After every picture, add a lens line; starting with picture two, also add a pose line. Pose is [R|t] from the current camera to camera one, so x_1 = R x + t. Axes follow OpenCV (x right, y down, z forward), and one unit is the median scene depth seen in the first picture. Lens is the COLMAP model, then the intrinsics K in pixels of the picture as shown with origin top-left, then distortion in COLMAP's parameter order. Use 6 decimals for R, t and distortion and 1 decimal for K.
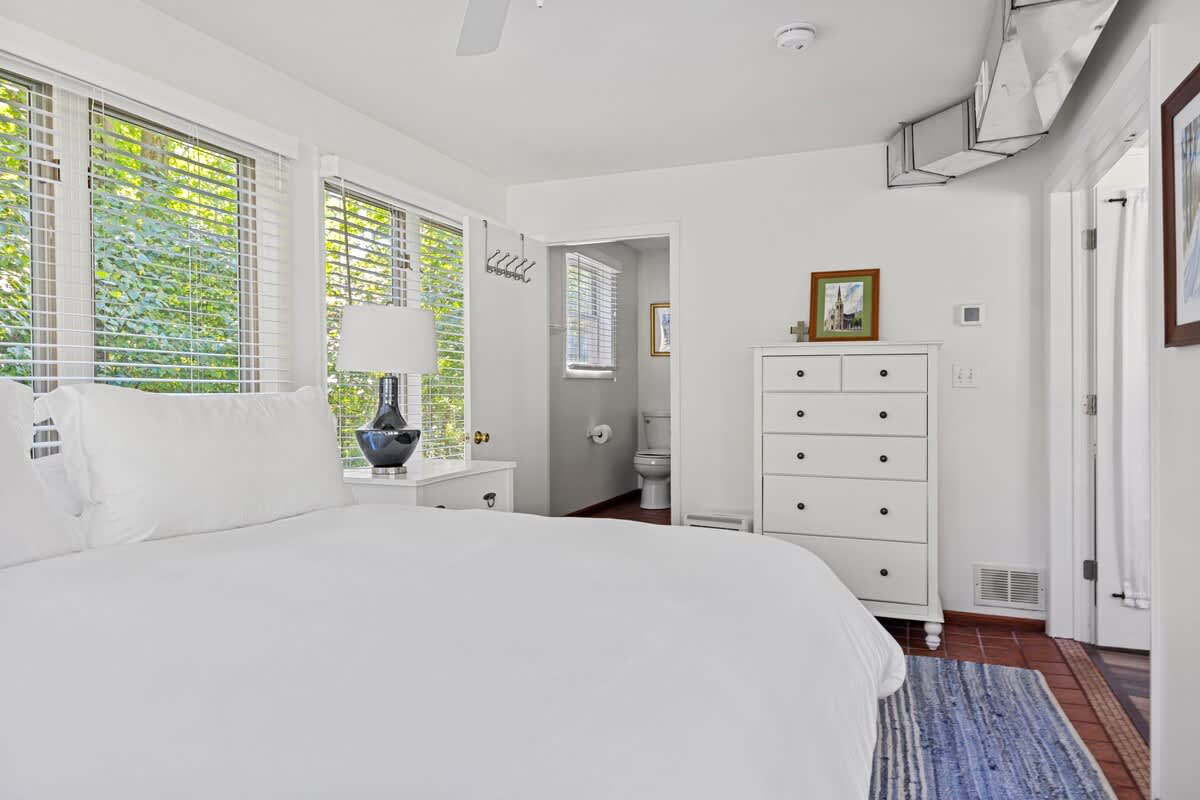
lens RADIAL K [[659.8, 0, 600.0], [0, 659.8, 400.0], [0, 0, 1]] dist [-0.001951, -0.000980]
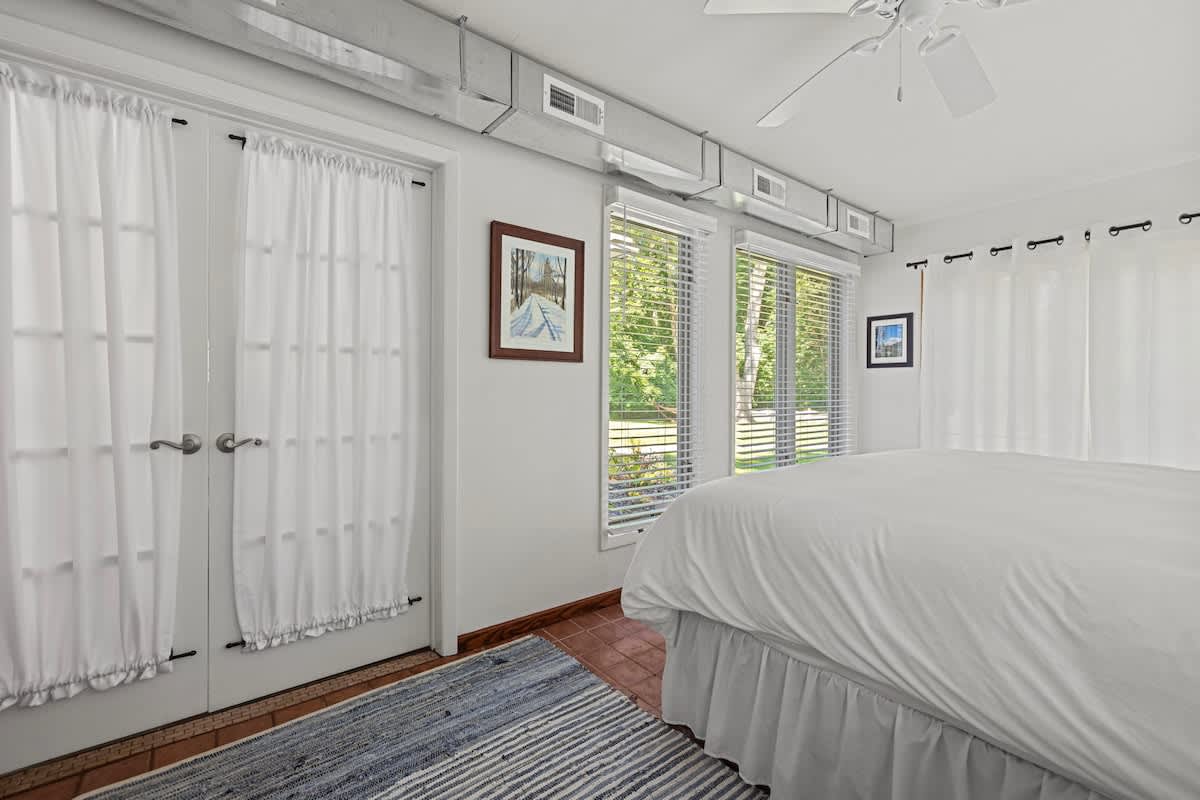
lens RADIAL K [[520.3, 0, 600.0], [0, 520.3, 400.0], [0, 0, 1]] dist [0.011433, 0.000144]
pose [[-0.871197, -0.014507, 0.490720, -0.056582], [-0.002847, 0.999696, 0.024498, -0.000417], [-0.490926, 0.019946, -0.870973, 1.539770]]
